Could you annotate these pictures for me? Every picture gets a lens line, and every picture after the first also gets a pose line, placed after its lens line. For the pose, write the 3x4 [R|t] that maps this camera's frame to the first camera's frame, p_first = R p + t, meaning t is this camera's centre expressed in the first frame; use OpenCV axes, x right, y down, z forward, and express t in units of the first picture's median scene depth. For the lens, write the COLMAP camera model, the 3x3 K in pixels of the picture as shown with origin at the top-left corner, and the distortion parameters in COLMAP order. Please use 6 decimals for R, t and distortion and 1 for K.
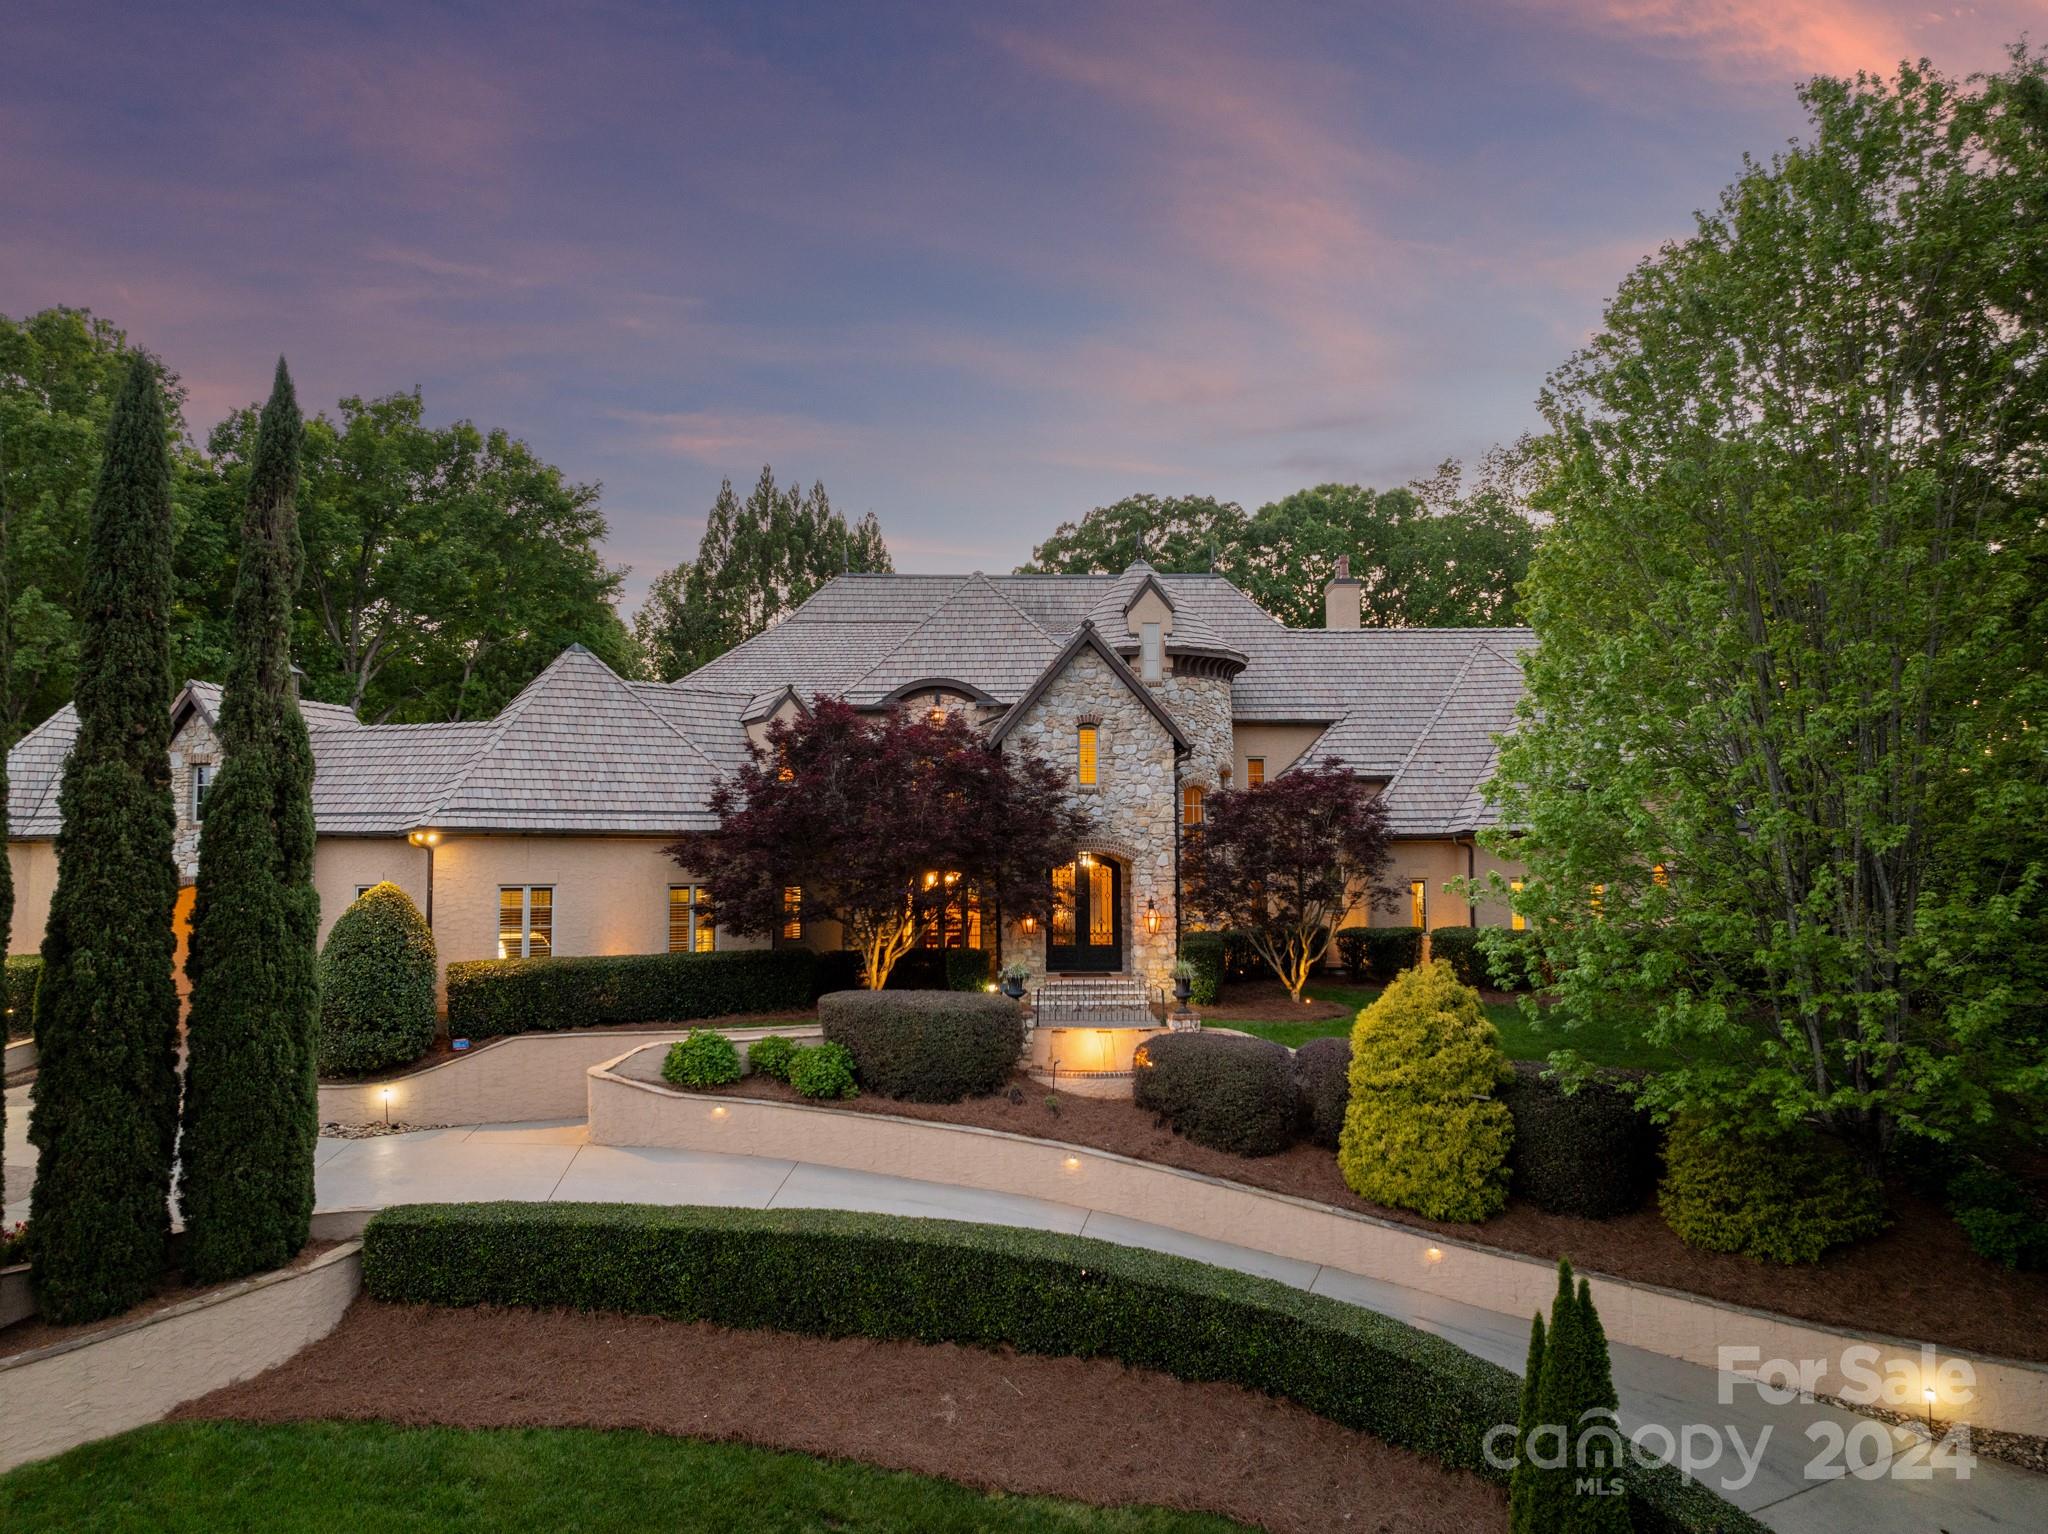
lens RADIAL K [[1424.7, 0, 1024.0], [0, 1424.7, 767.0], [0, 0, 1]] dist [-0.002267, -0.000739]
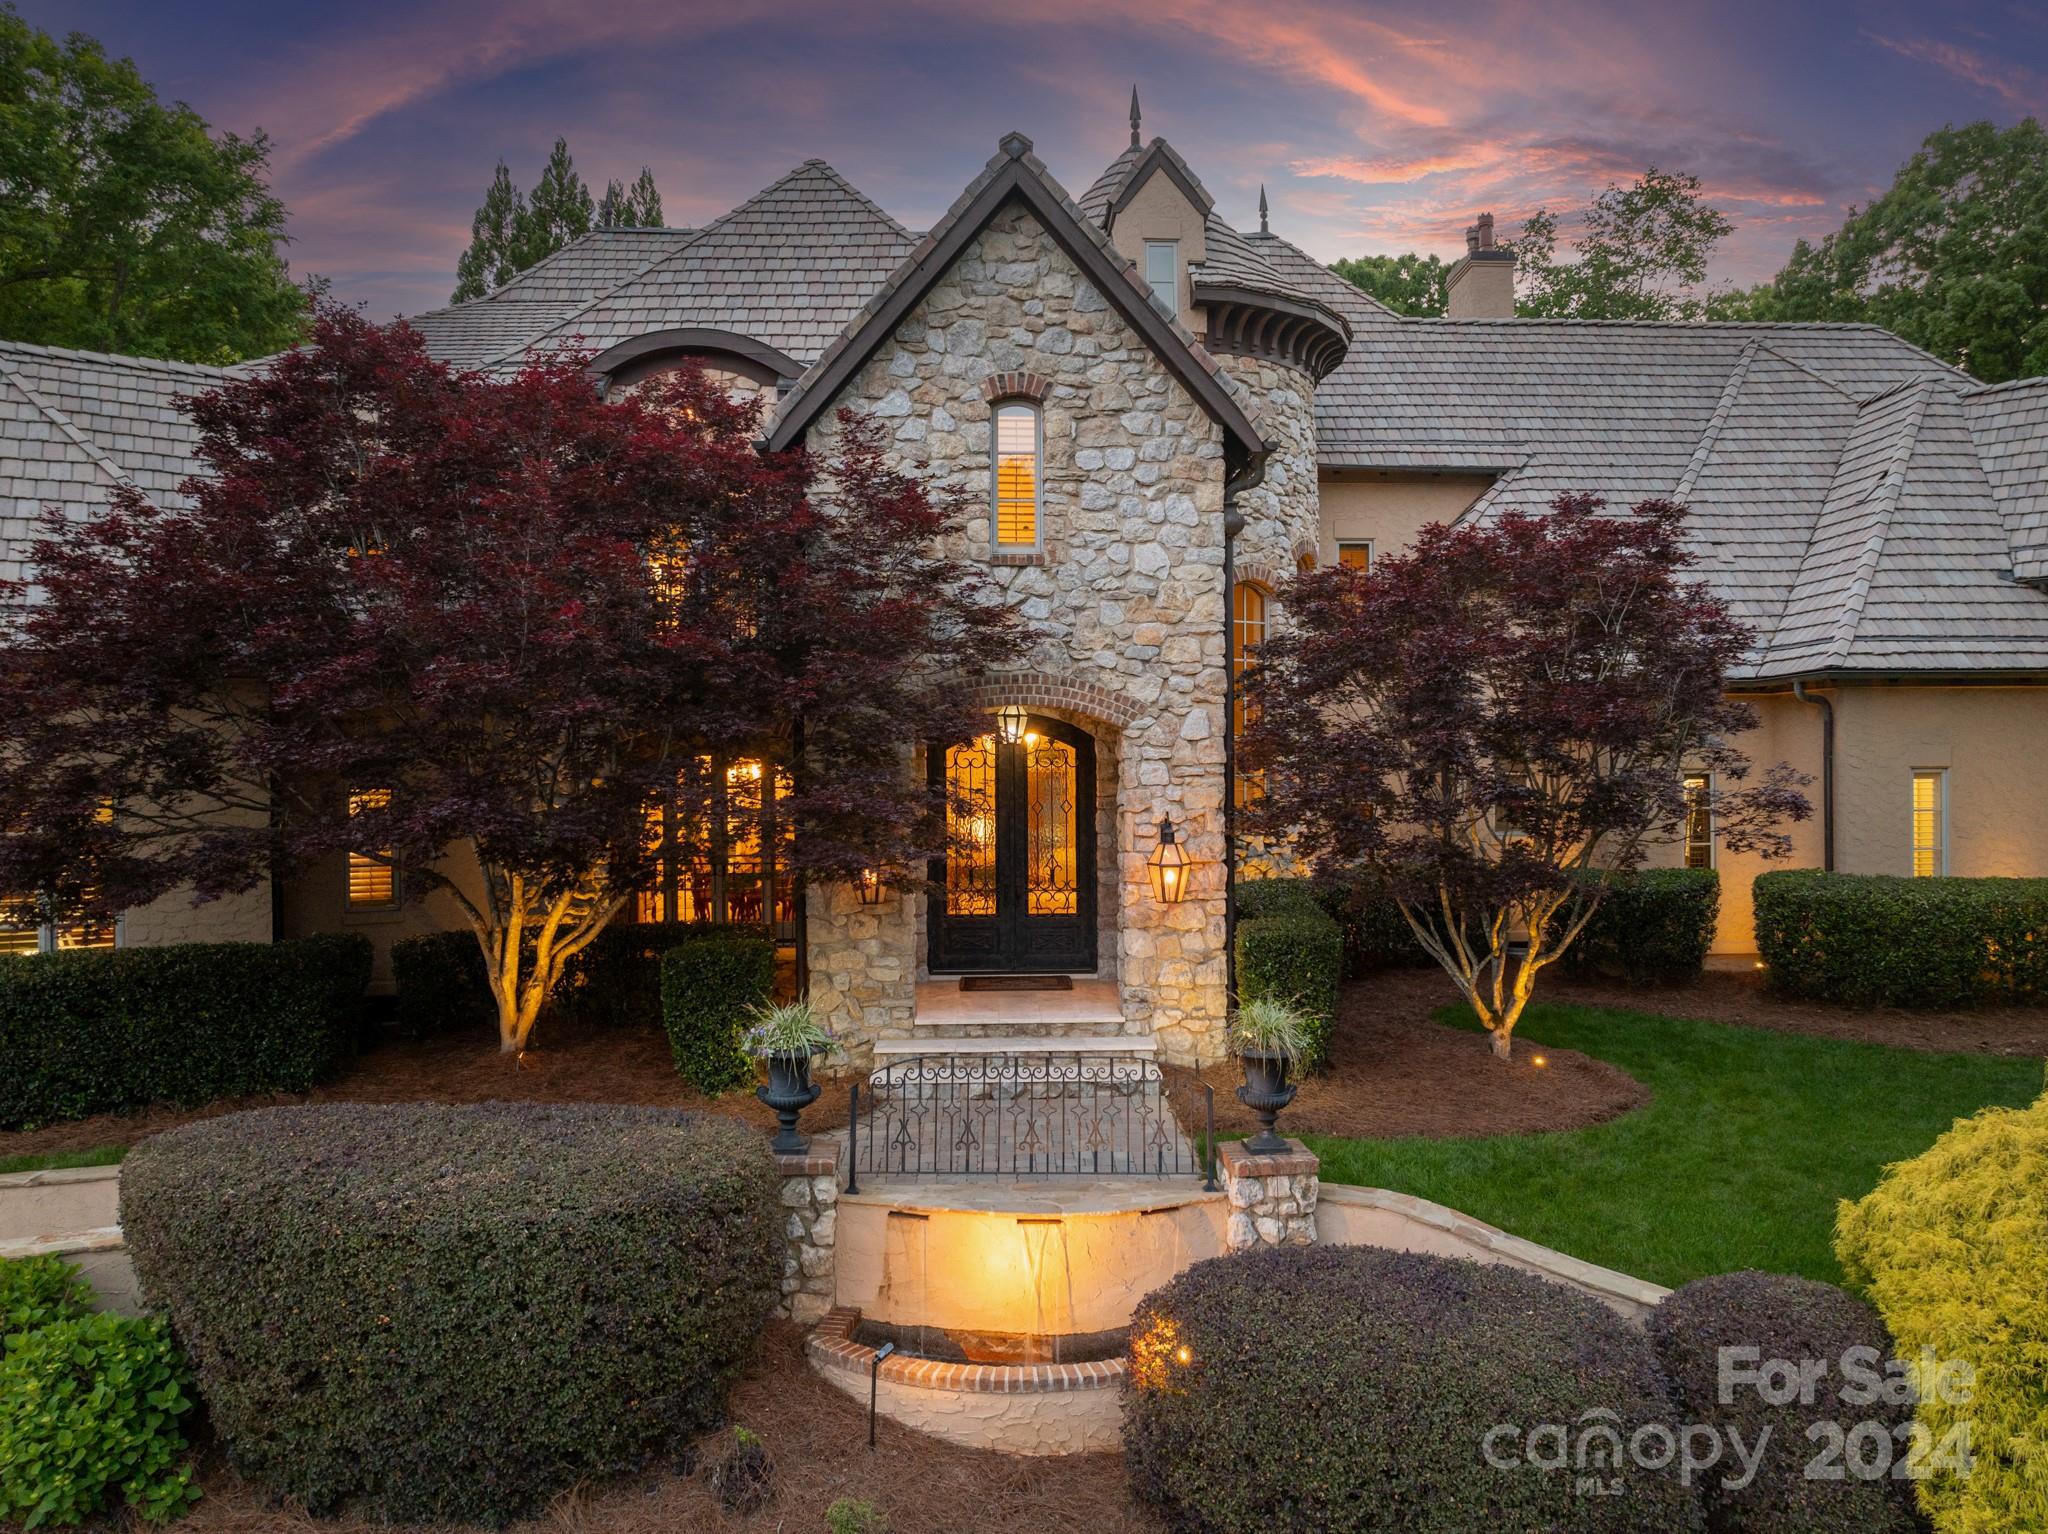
lens RADIAL K [[1424.7, 0, 1024.0], [0, 1424.7, 767.0], [0, 0, 1]] dist [-0.002267, -0.000739]
pose [[0.999920, -0.000561, 0.012626, 0.040077], [-0.000394, 0.997141, 0.075568, 0.043704], [-0.012632, -0.075567, 0.997061, 0.556047]]
